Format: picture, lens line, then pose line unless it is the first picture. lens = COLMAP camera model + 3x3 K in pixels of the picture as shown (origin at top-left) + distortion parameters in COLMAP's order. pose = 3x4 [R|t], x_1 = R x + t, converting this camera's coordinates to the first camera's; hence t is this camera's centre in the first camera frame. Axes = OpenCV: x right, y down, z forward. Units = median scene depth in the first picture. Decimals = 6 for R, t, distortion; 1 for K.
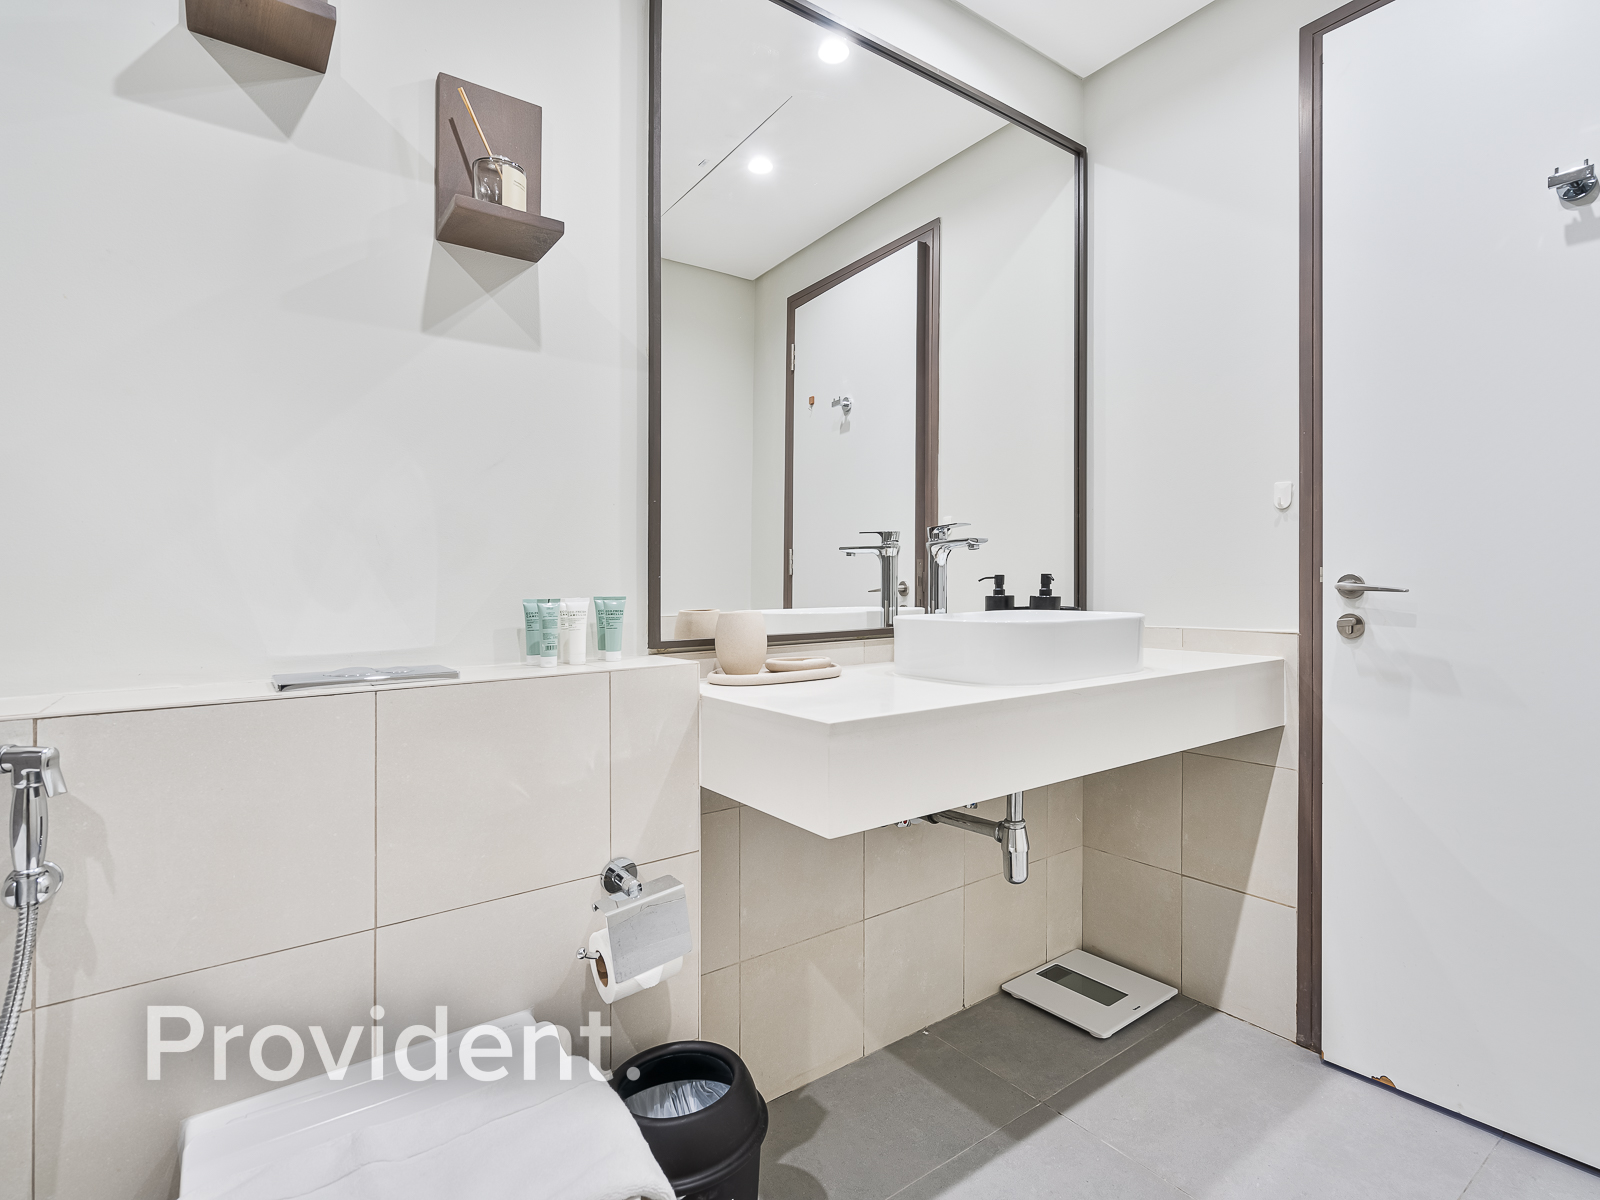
lens RADIAL K [[805.9, 0, 800.0], [0, 805.9, 600.0], [0, 0, 1]] dist [-0.001427, 0.008110]
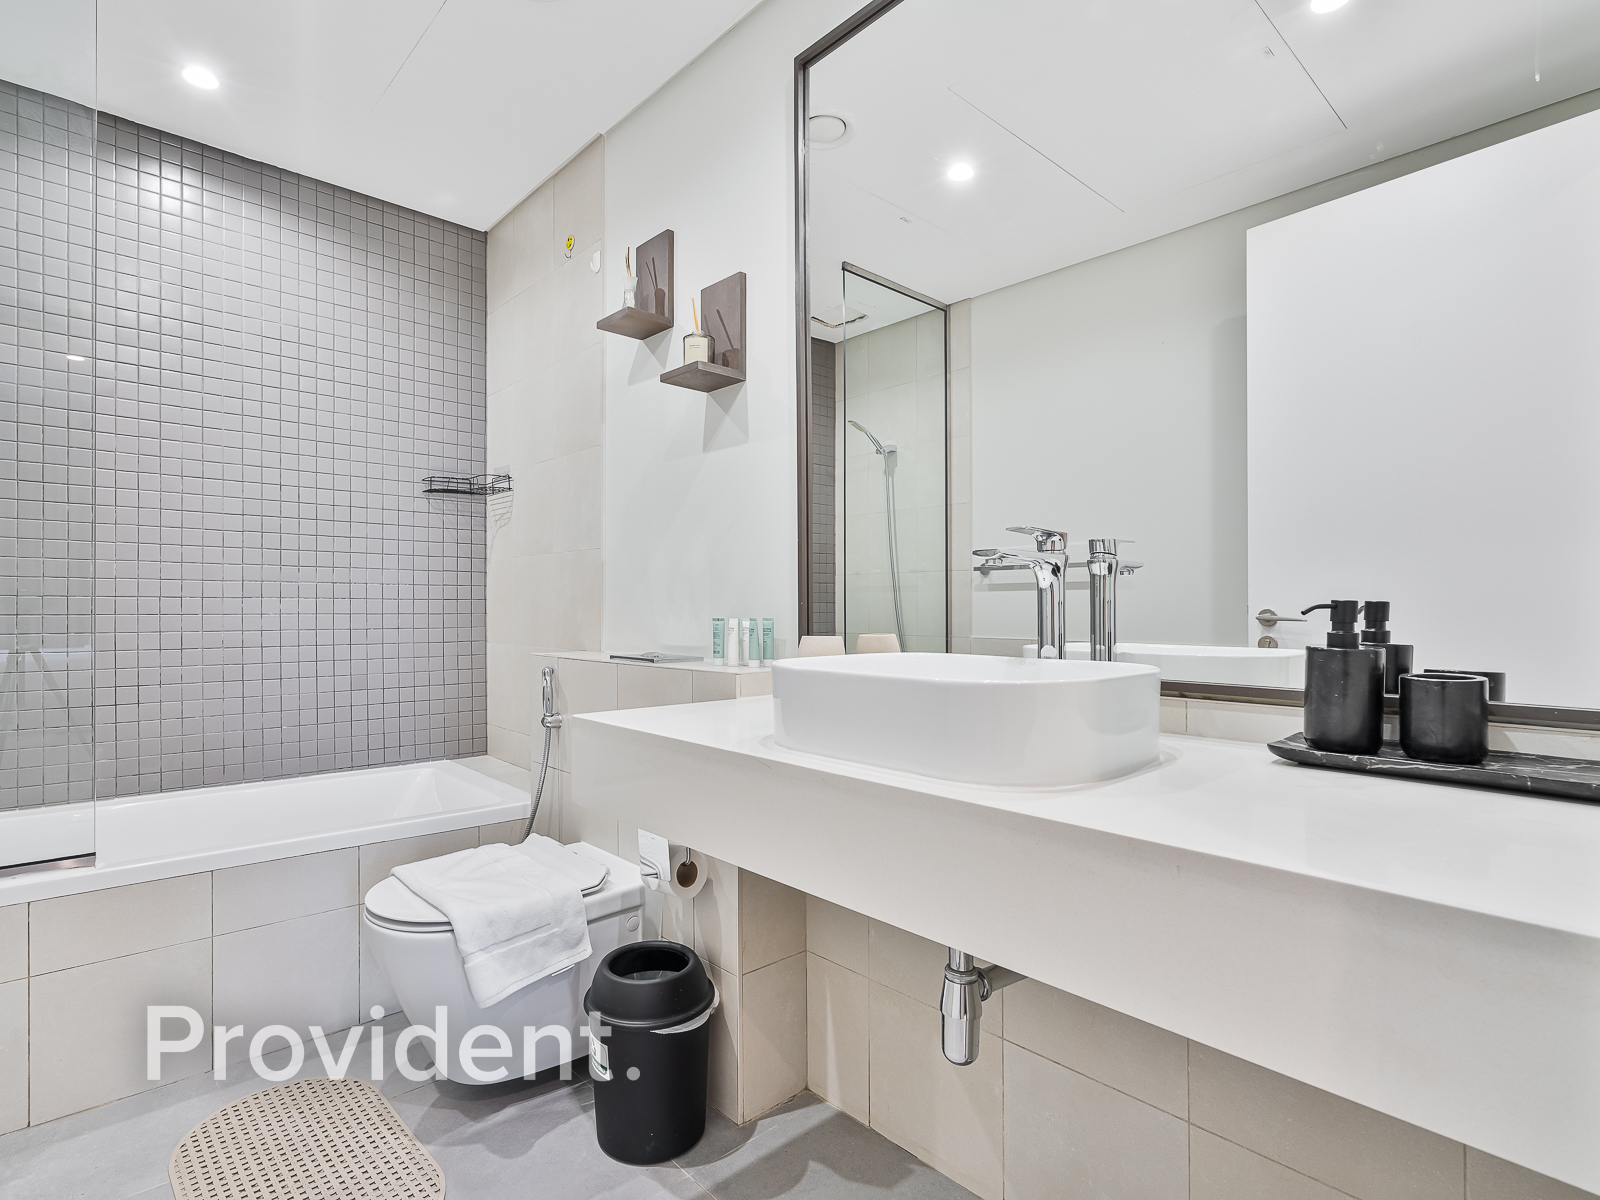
lens RADIAL K [[805.9, 0, 800.0], [0, 805.9, 600.0], [0, 0, 1]] dist [-0.001427, 0.008110]
pose [[0.128729, 0.012697, -0.991599, 1.028333], [-0.015555, 0.999821, 0.010783, -0.047165], [0.991558, 0.014036, 0.128903, 0.858982]]
